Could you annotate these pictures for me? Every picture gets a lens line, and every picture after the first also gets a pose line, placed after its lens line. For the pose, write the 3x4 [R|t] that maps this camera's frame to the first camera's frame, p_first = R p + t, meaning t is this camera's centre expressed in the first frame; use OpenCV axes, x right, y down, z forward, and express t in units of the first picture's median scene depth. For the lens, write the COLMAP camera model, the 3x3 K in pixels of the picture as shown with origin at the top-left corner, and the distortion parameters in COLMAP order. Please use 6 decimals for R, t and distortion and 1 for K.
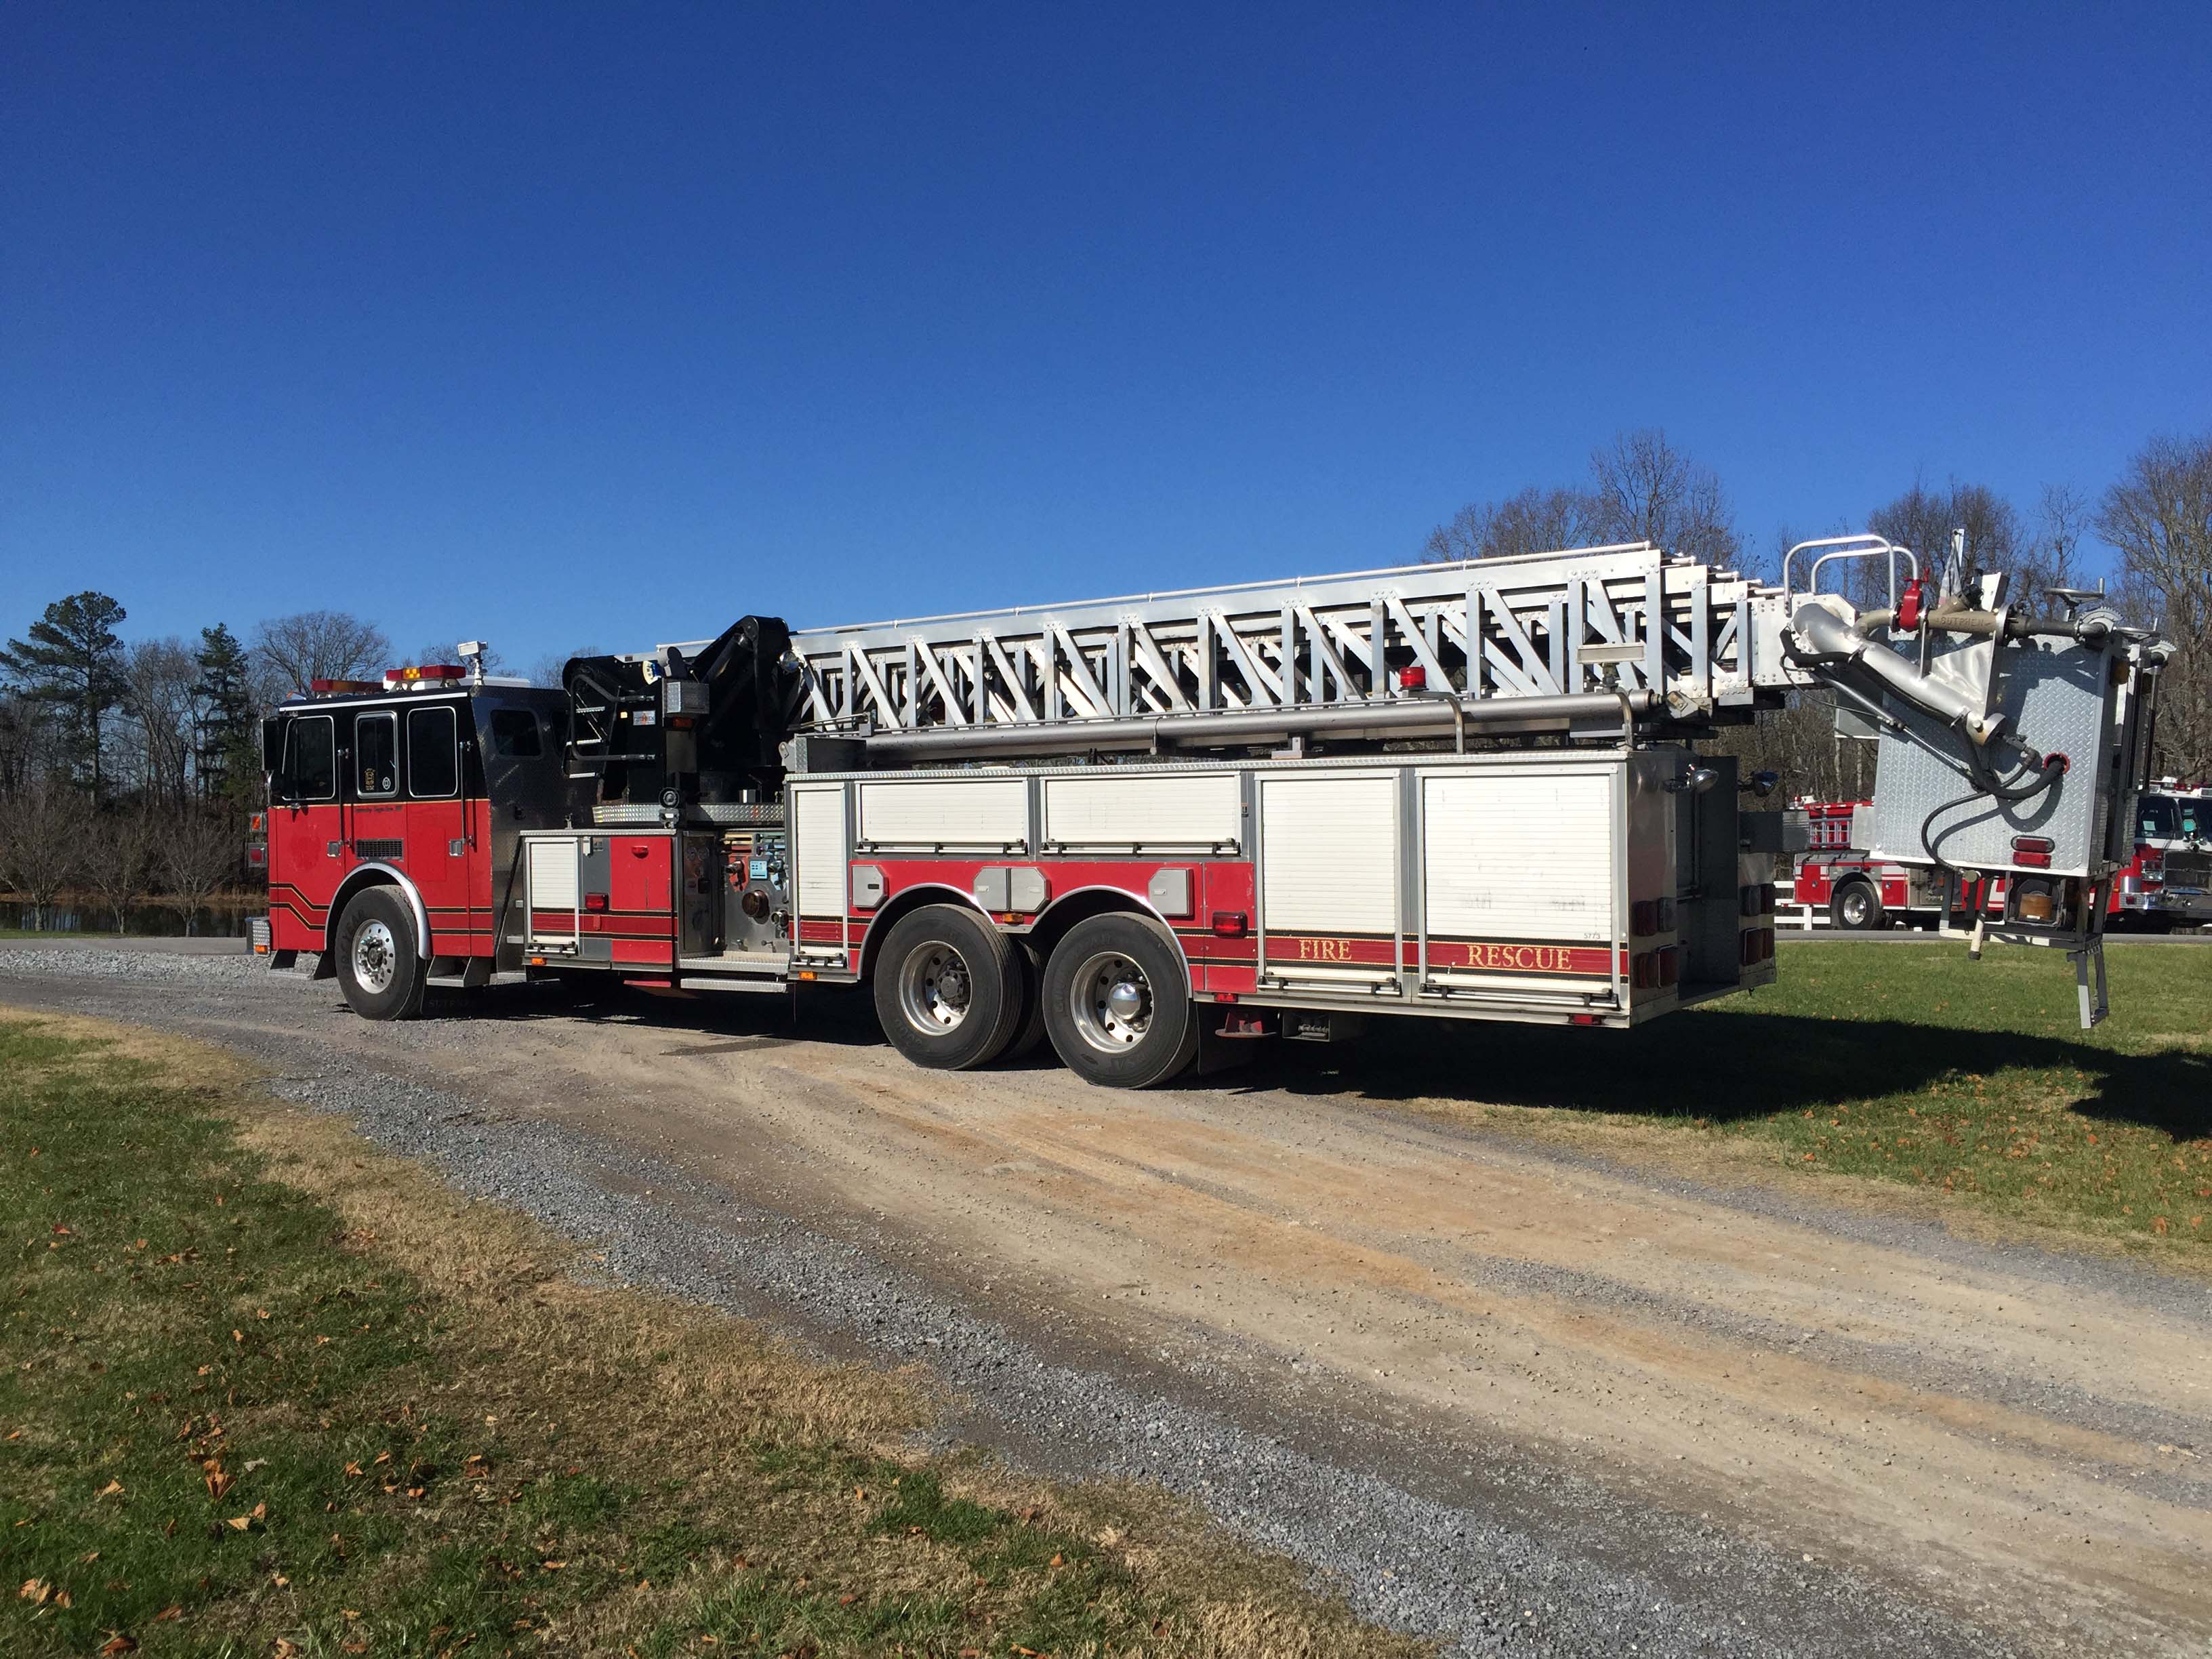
lens RADIAL K [[1864.5, 0, 1106.7], [0, 1864.5, 833.2], [0, 0, 1]] dist [0.065154, -0.108302]
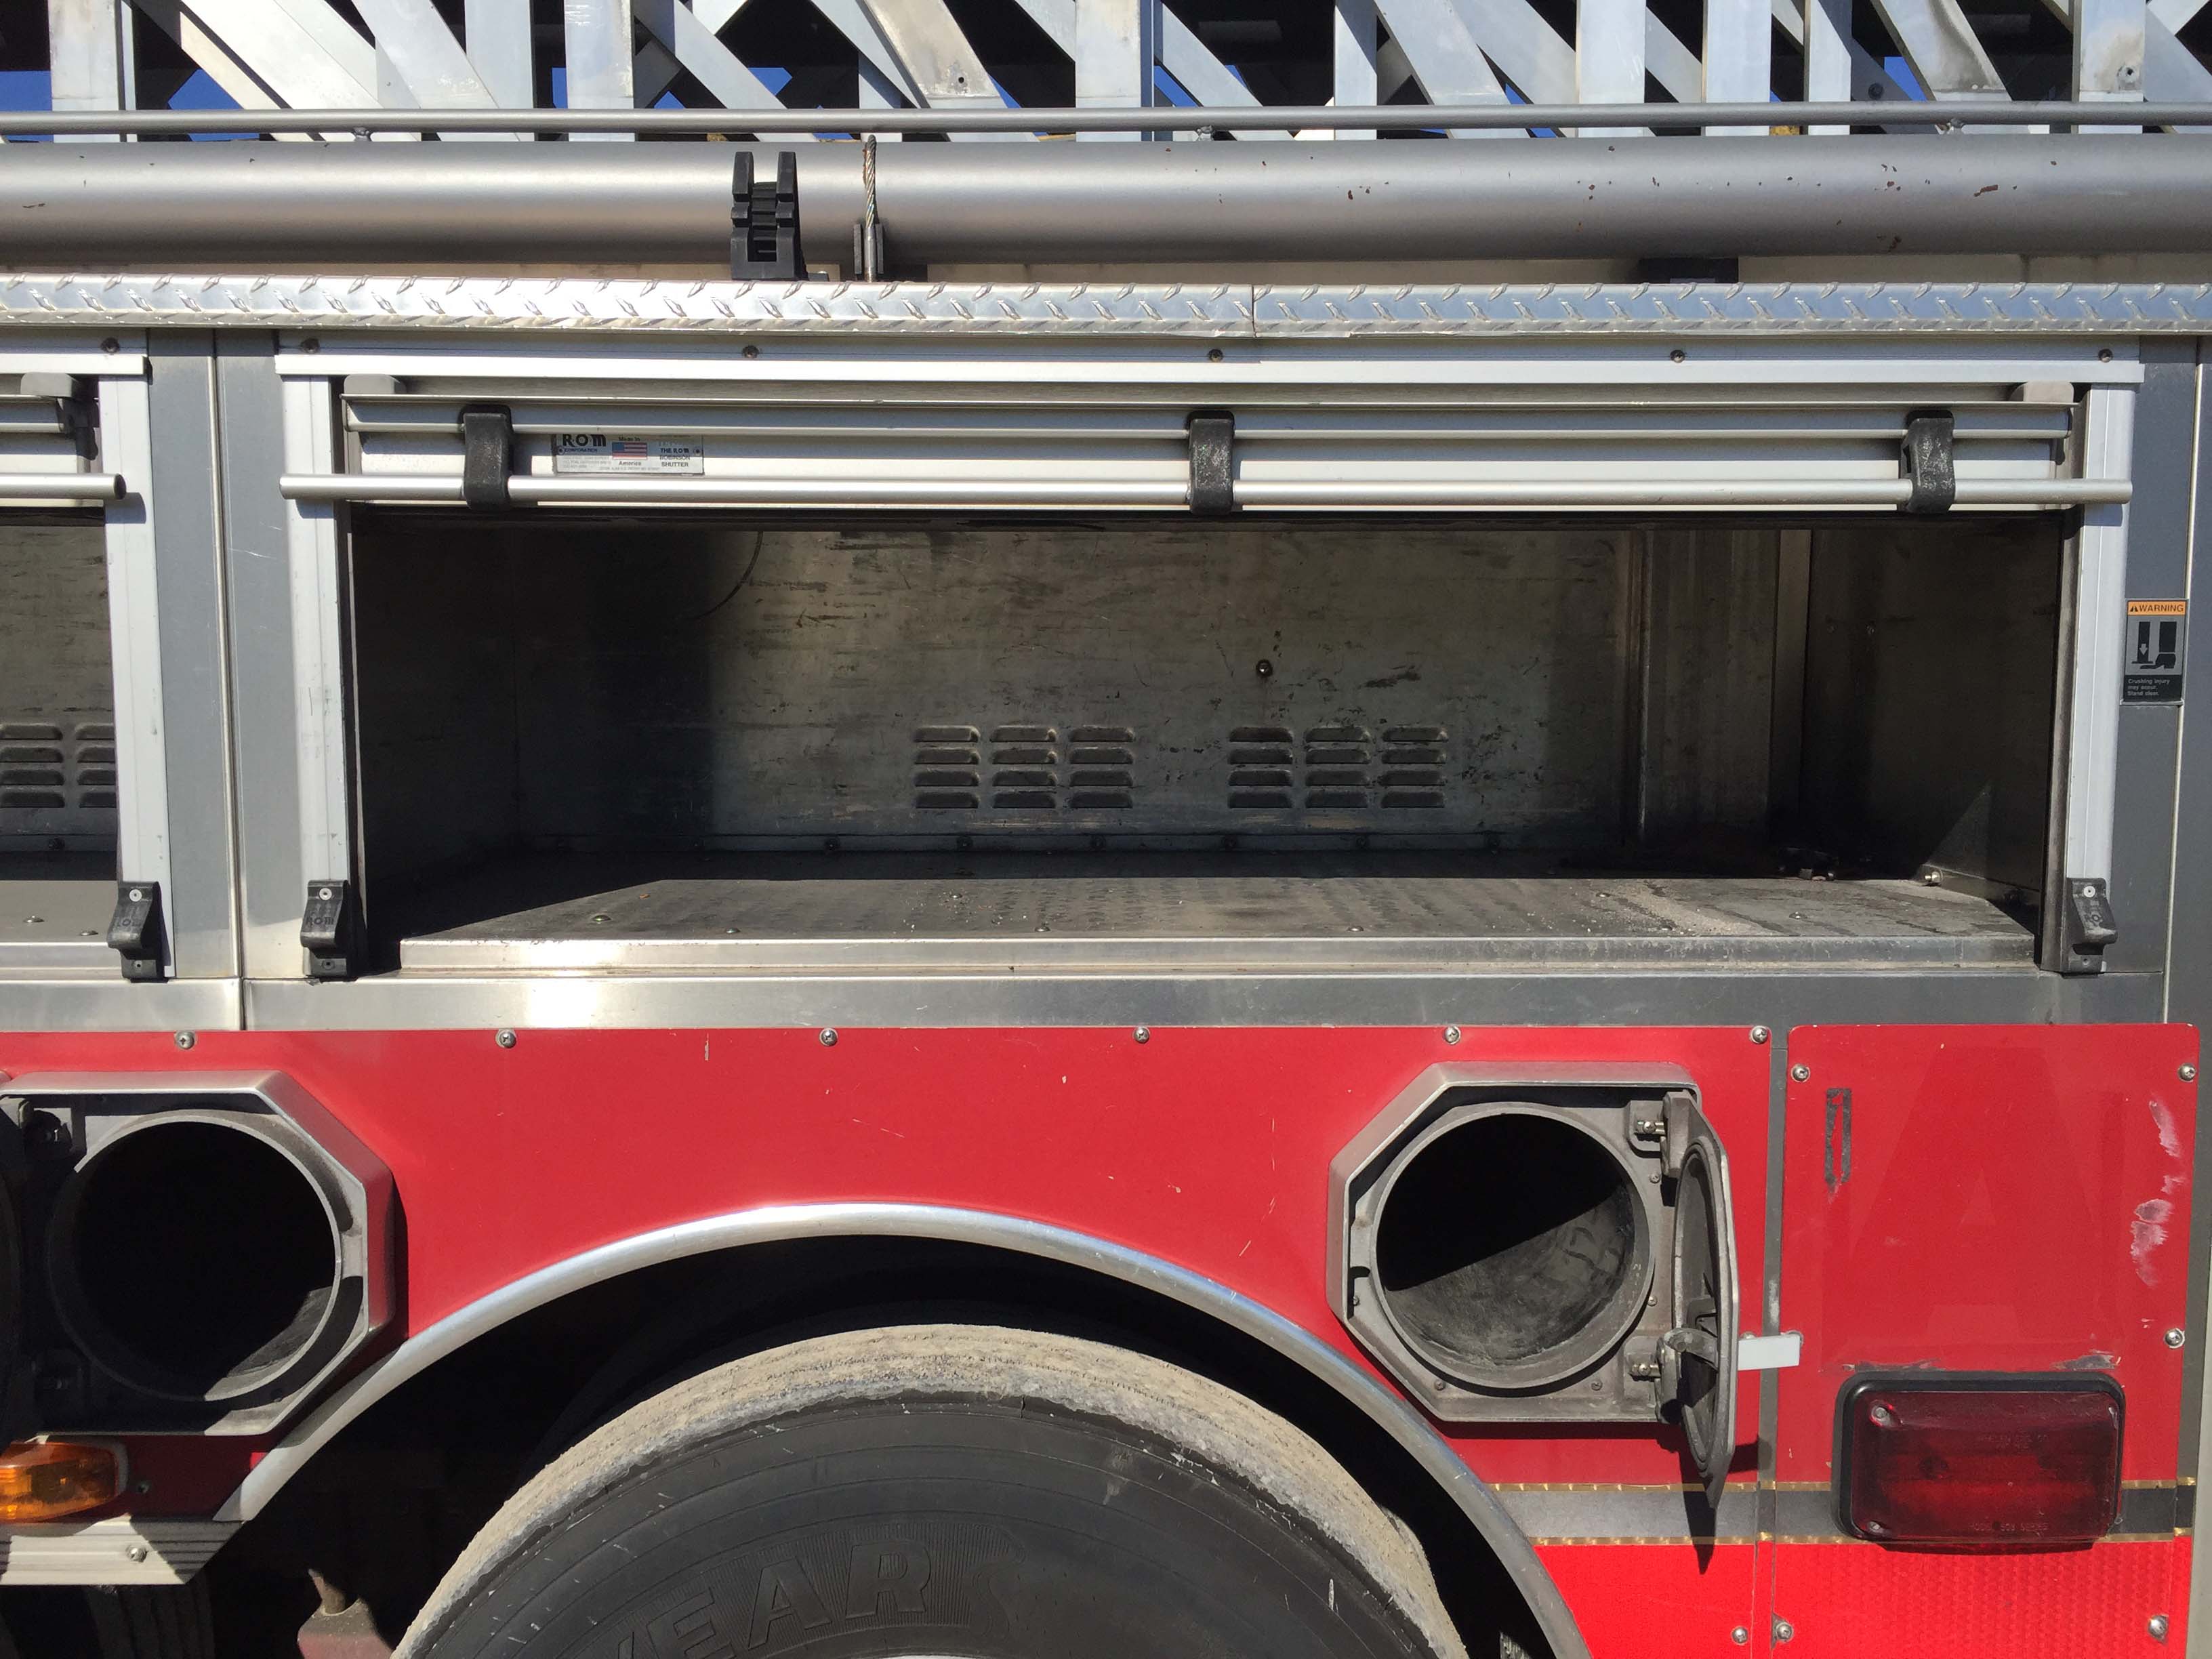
lens RADIAL K [[1864.5, 0, 1127.8], [0, 1864.5, 807.0], [0, 0, 1]] dist [0.065154, -0.108302]
pose [[0.816511, -0.028378, 0.576632, -0.062392], [-0.006676, 0.998260, 0.058582, -0.007780], [-0.577291, -0.051682, 0.814901, 0.862799]]
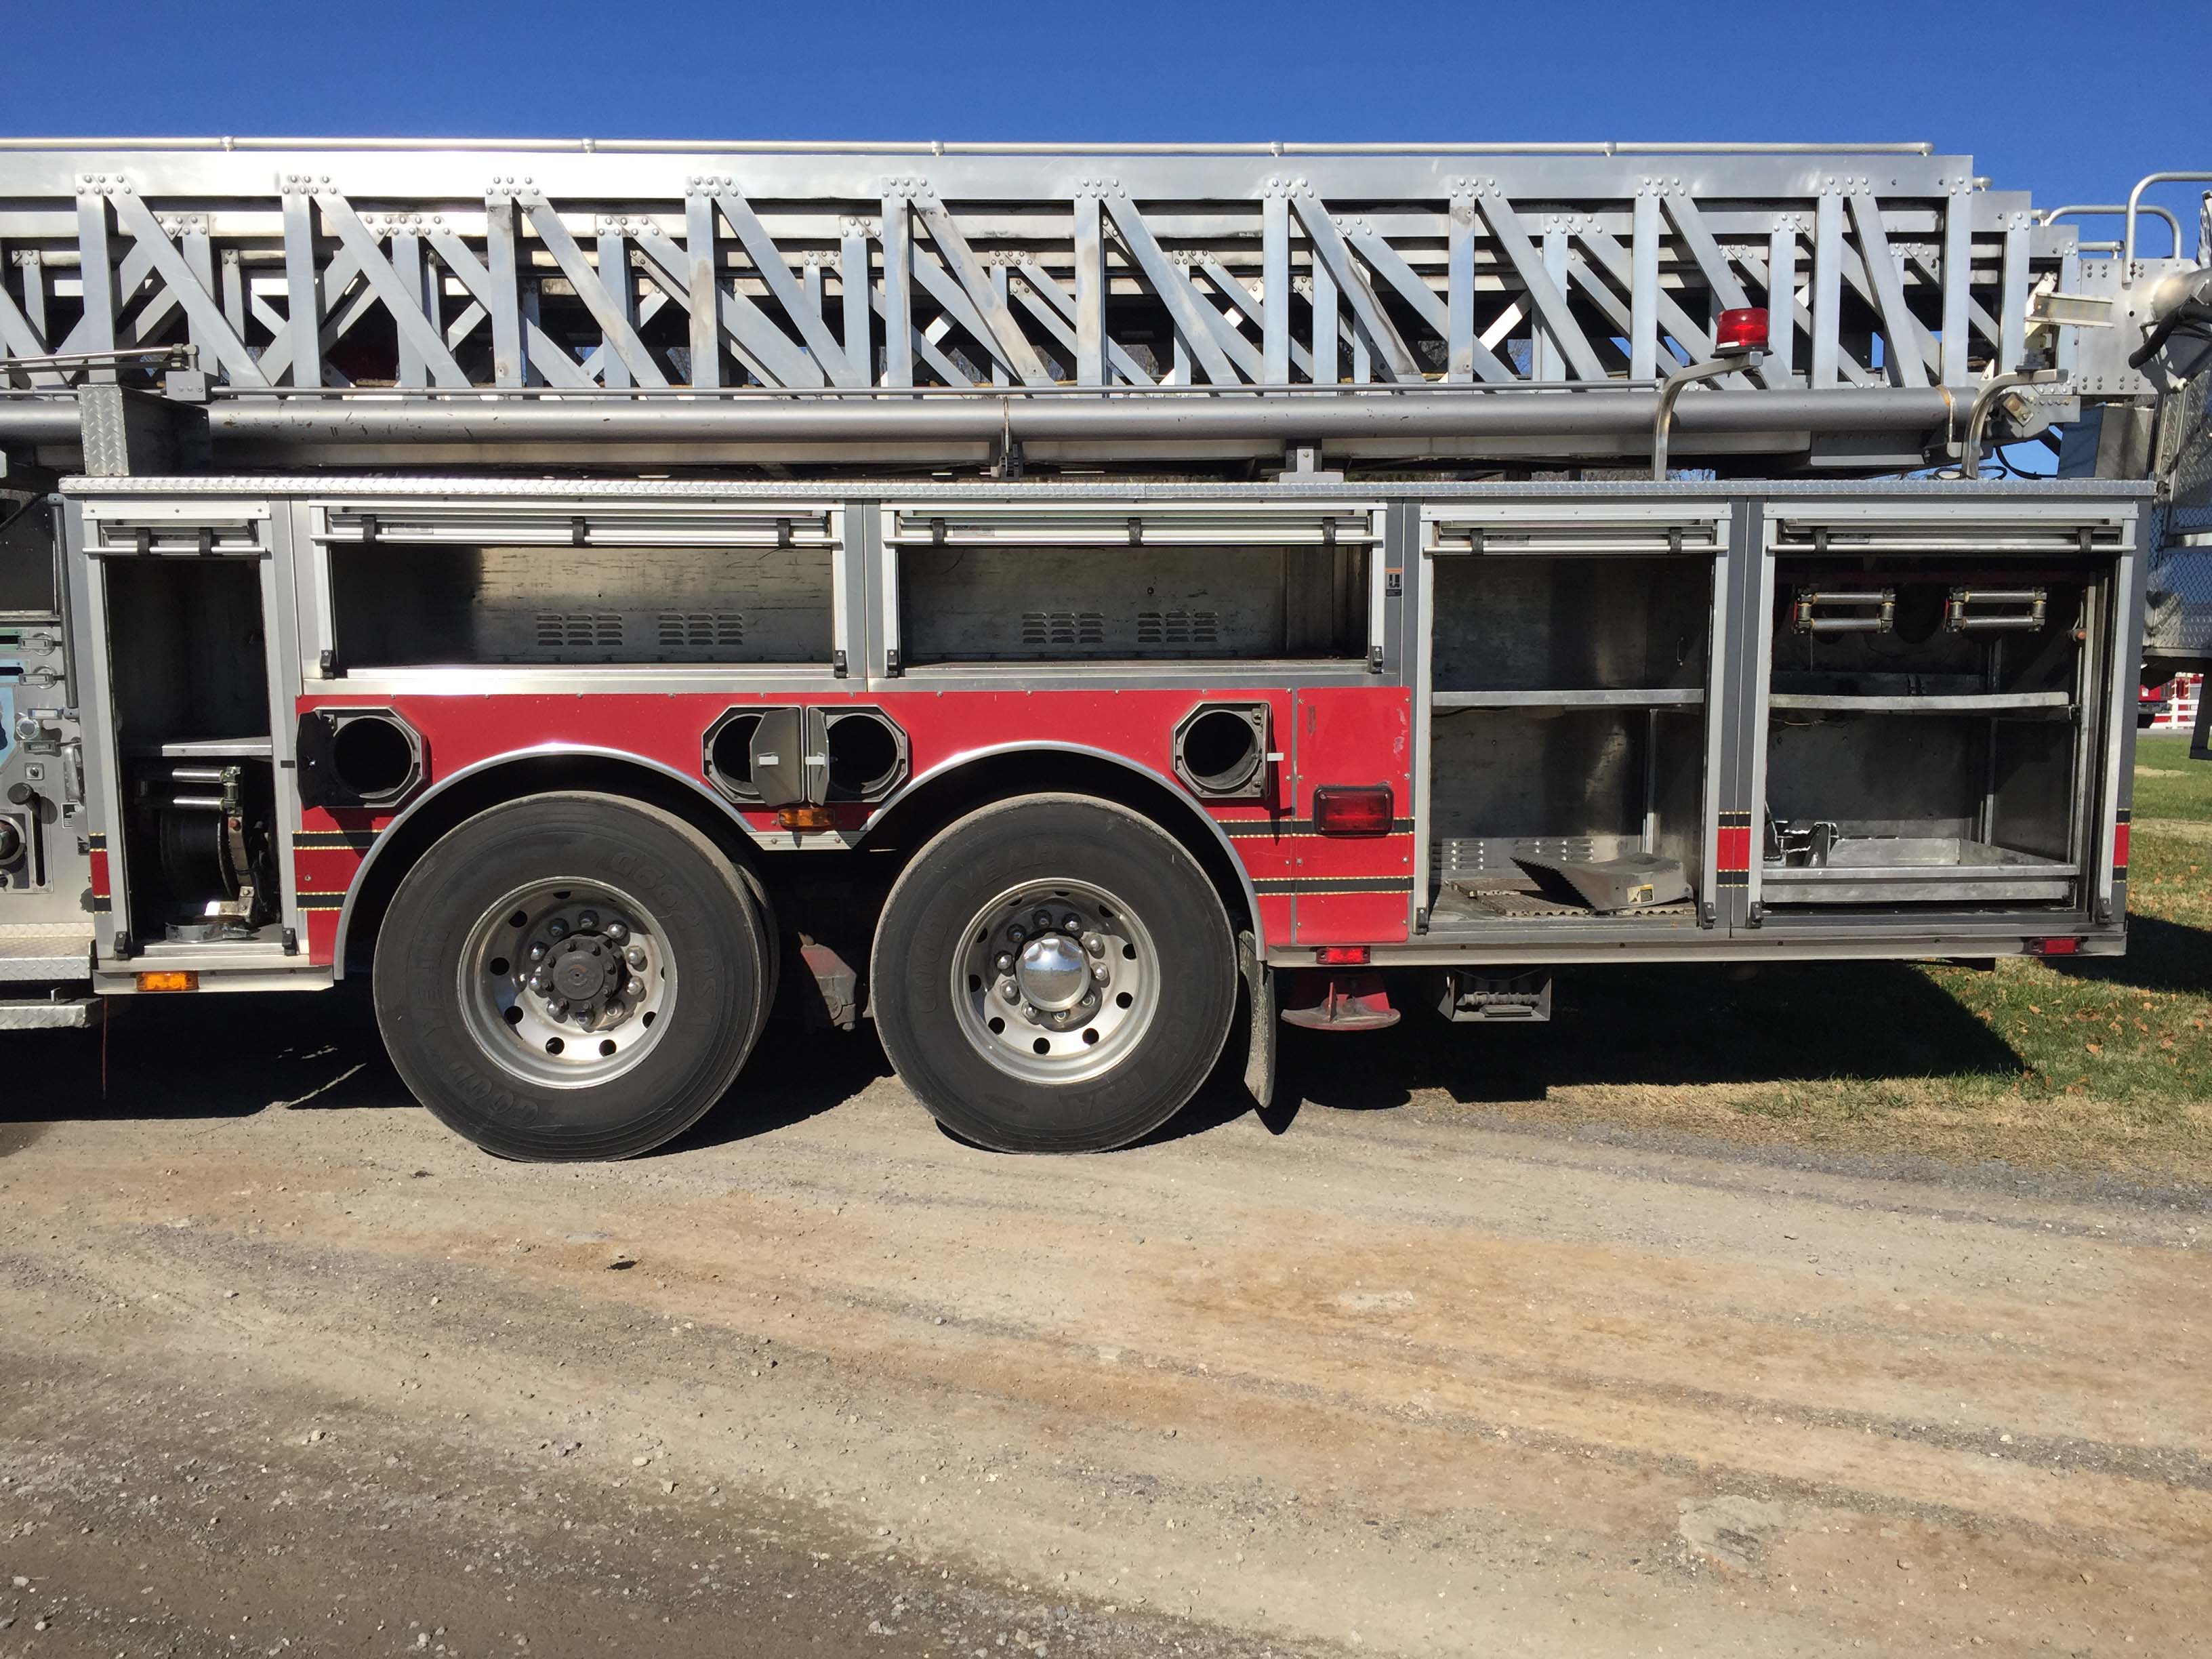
lens RADIAL K [[1864.5, 0, 1152.3], [0, 1864.5, 825.1], [0, 0, 1]] dist [0.065154, -0.108302]
pose [[0.771619, -0.066713, 0.632577, -0.275352], [0.001911, 0.994724, 0.102574, 0.000932], [-0.636082, -0.077939, 0.767675, 0.604019]]
